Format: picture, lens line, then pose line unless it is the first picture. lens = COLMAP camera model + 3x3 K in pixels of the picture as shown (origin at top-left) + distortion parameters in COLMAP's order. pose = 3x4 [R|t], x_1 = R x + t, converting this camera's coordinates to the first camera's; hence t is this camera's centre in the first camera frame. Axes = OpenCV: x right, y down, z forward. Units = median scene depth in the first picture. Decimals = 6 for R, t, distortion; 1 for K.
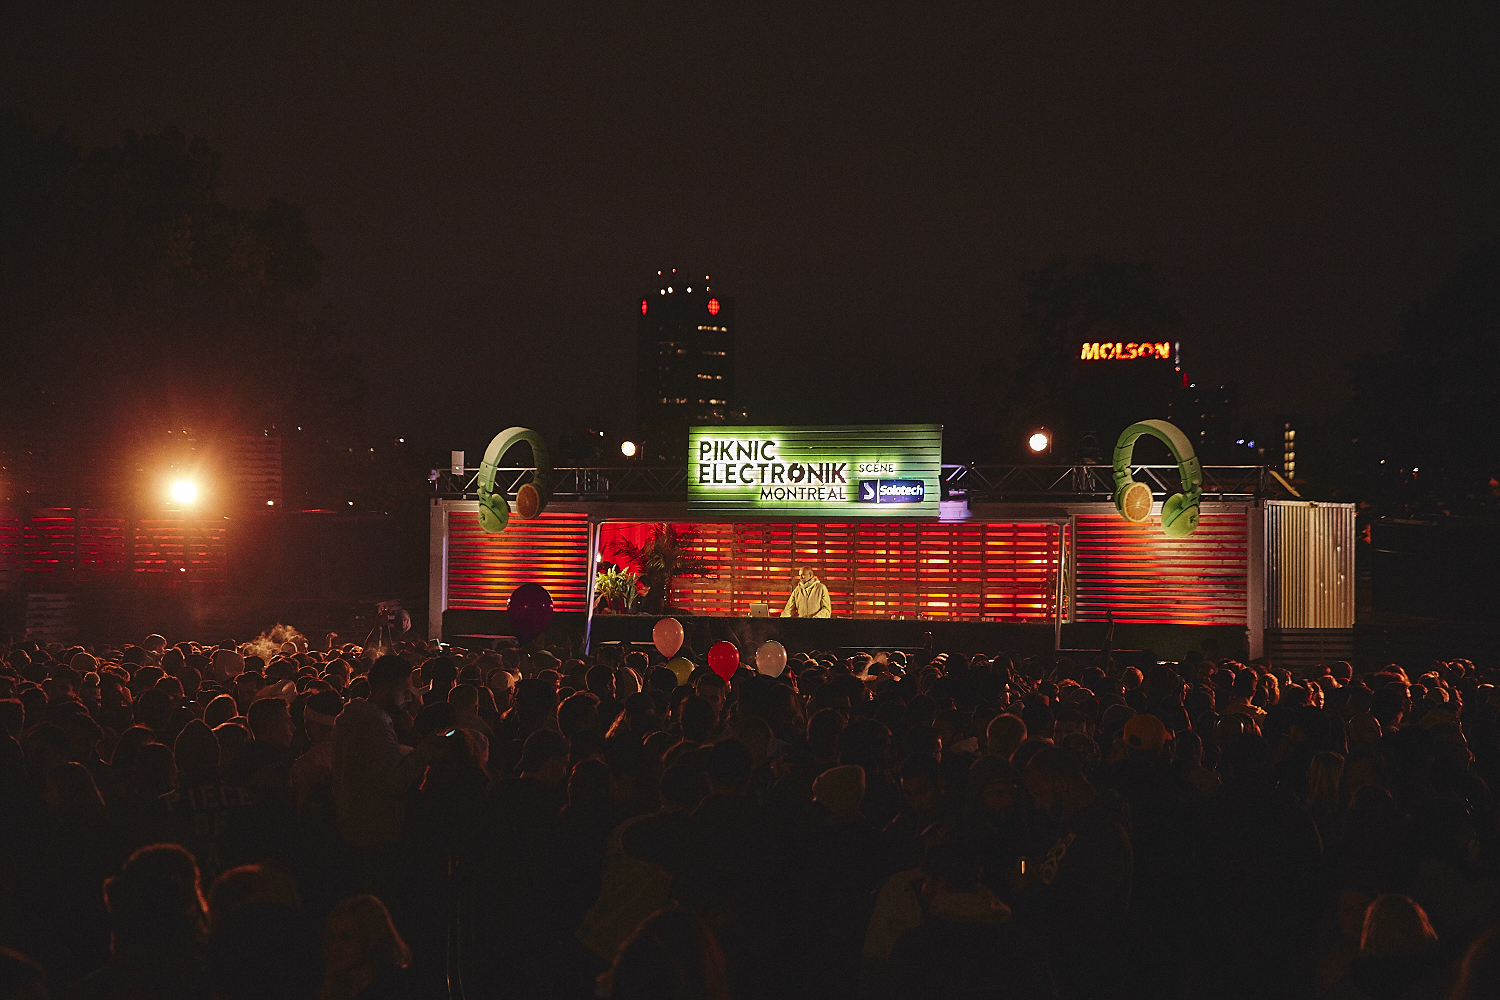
lens RADIAL K [[2809.4, 0, 751.9], [0, 2809.4, 498.8], [0, 0, 1]] dist [0.256193, 0.000000]
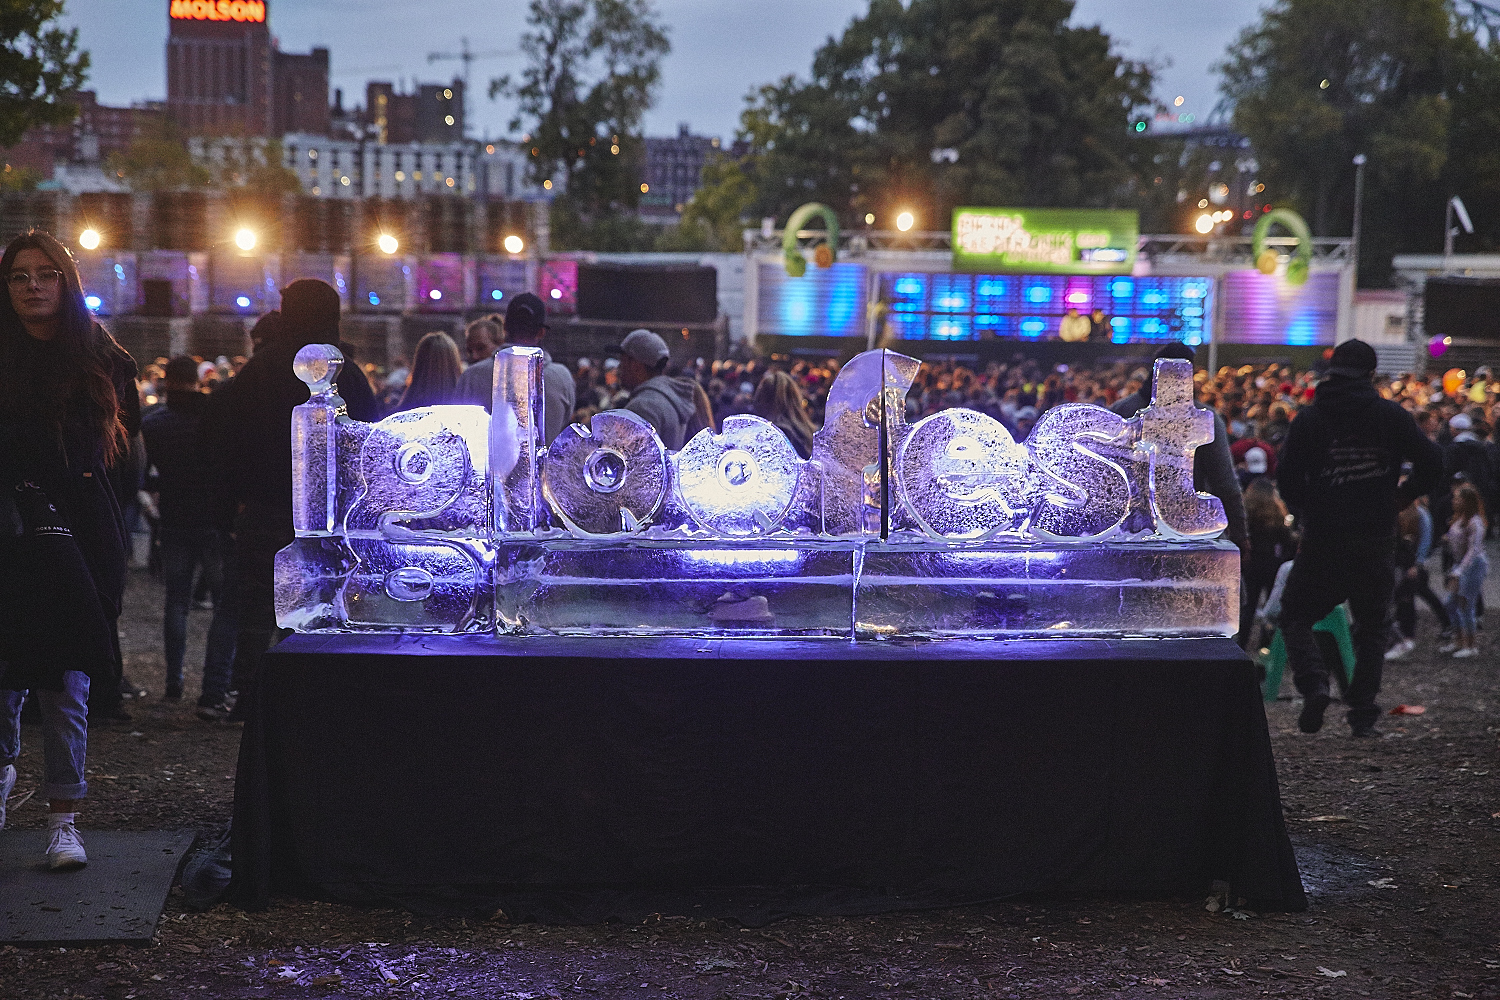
lens RADIAL K [[2809.4, 0, 754.5], [0, 2809.4, 442.3], [0, 0, 1]] dist [0.256193, 0.000000]
pose [[0.943710, -0.016615, 0.330356, -0.617041], [-0.016365, 0.995169, 0.096801, -0.045605], [-0.330368, -0.096758, 0.938880, -0.367212]]
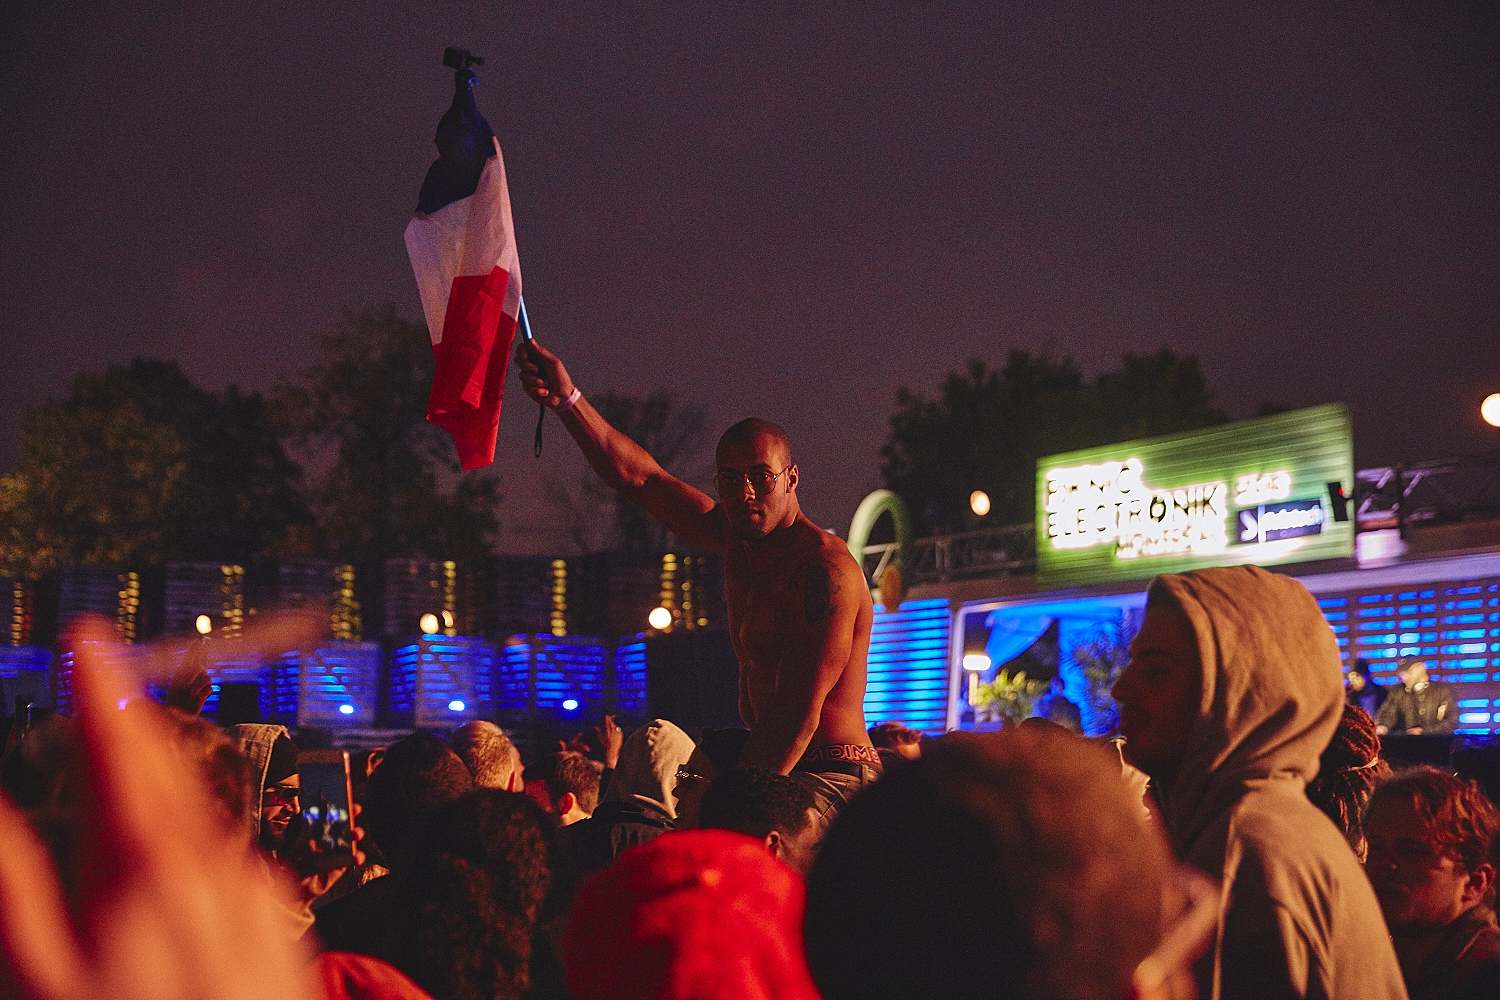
lens RADIAL K [[2034.3, 0, 765.4], [0, 2034.3, 494.5], [0, 0, 1]] dist [0.094338, 0.000000]
pose [[0.845117, -0.082459, -0.528183, 0.186341], [0.022950, 0.992717, -0.118261, 0.040593], [0.534088, 0.087823, 0.840855, 0.552177]]
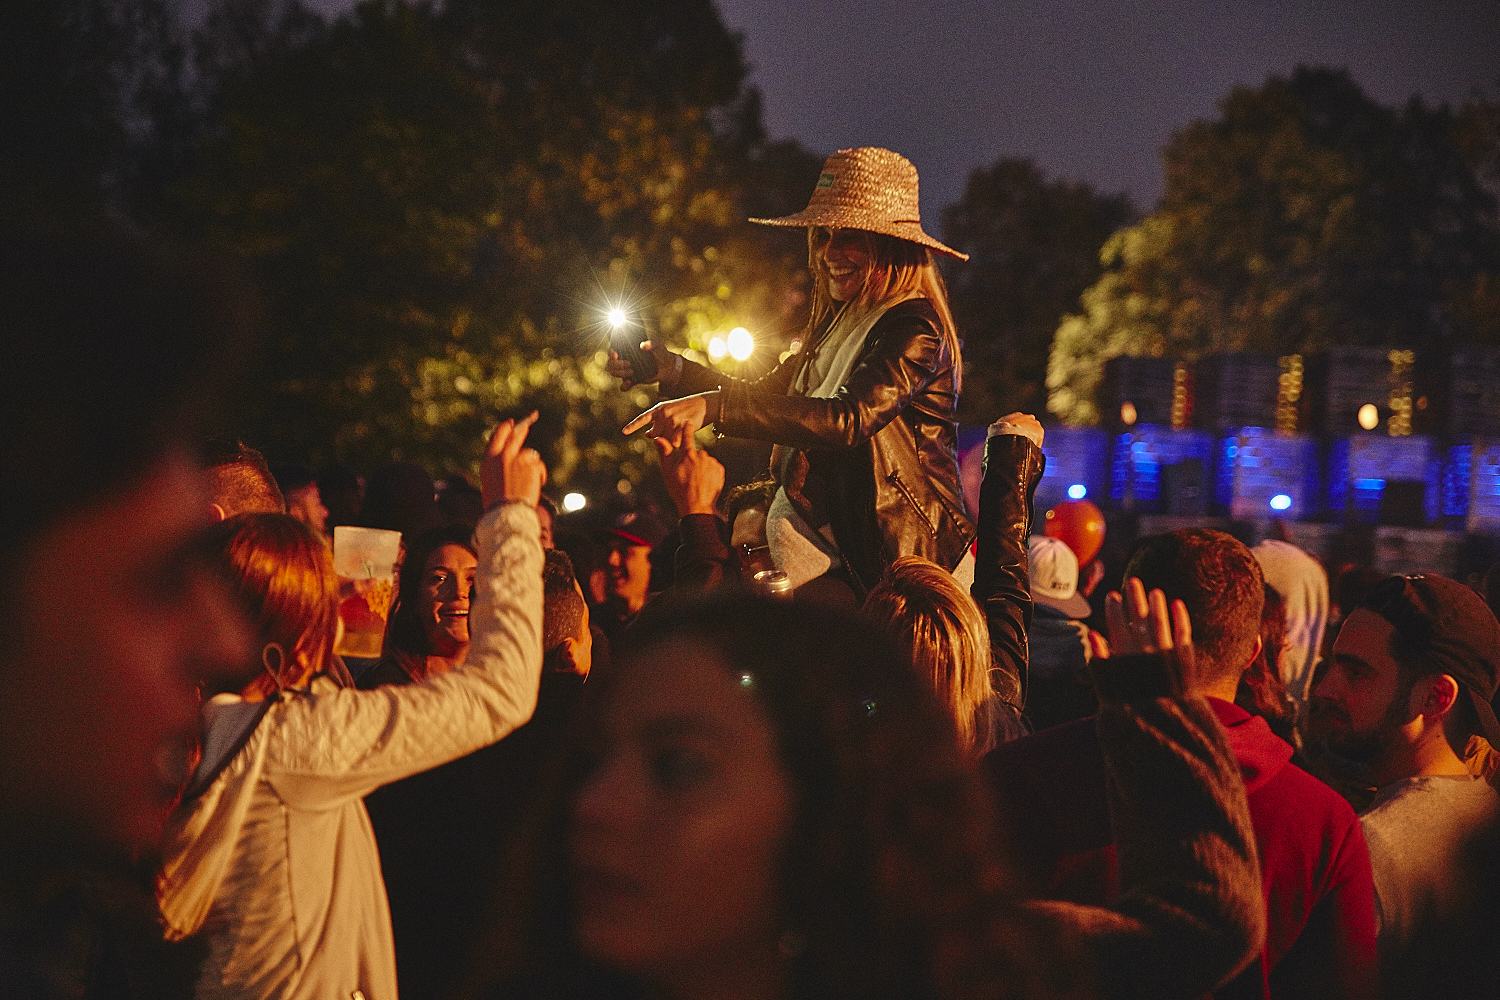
lens RADIAL K [[2644.3, 0, 748.8], [0, 2644.3, 505.0], [0, 0, 1]] dist [0.184782, 0.000000]
pose [[0.492661, 0.016809, -0.870059, 0.301835], [-0.039906, 0.999198, -0.003293, 0.036202], [0.869306, 0.036343, 0.492936, 0.445323]]
